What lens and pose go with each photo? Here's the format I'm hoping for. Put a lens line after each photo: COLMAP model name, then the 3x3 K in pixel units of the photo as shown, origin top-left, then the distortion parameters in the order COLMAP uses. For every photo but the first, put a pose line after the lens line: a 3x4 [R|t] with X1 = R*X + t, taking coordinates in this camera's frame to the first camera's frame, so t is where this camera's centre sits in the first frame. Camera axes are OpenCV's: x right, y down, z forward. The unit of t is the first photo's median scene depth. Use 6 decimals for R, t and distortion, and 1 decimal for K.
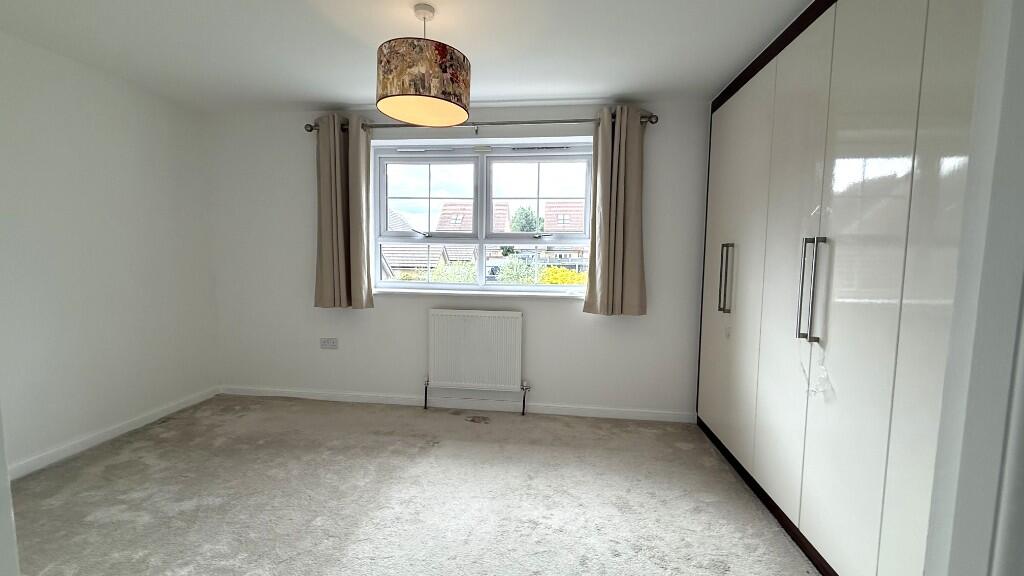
lens RADIAL K [[411.1, 0, 512.0], [0, 411.1, 288.0], [0, 0, 1]] dist [0.001309, 0.000036]
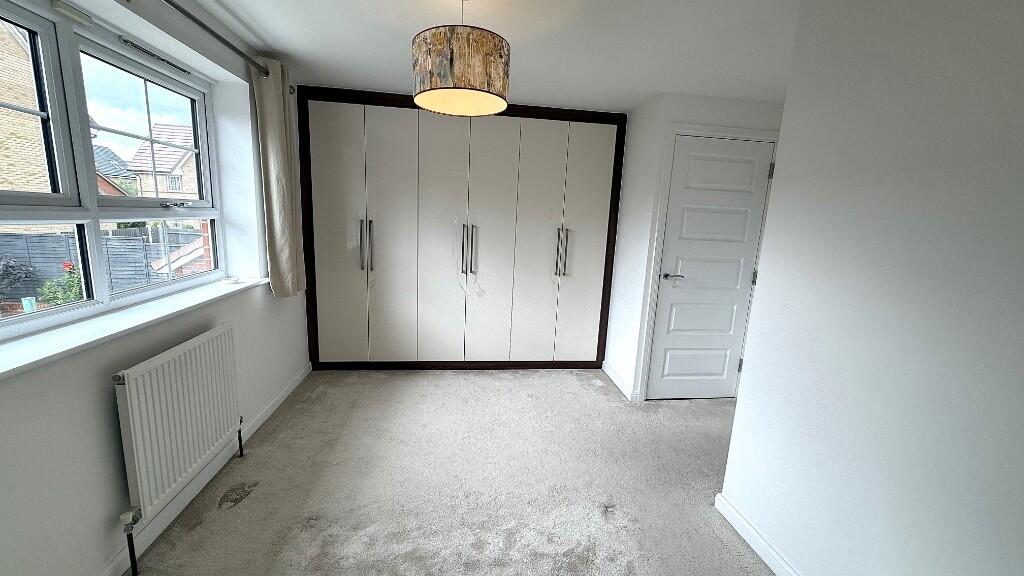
lens RADIAL K [[411.1, 0, 512.0], [0, 411.1, 288.0], [0, 0, 1]] dist [0.001309, 0.000036]
pose [[-0.244612, -0.198363, 0.949114, -0.805100], [0.028476, 0.976958, 0.211522, -0.139629], [-0.969203, 0.078768, -0.233327, 0.752420]]
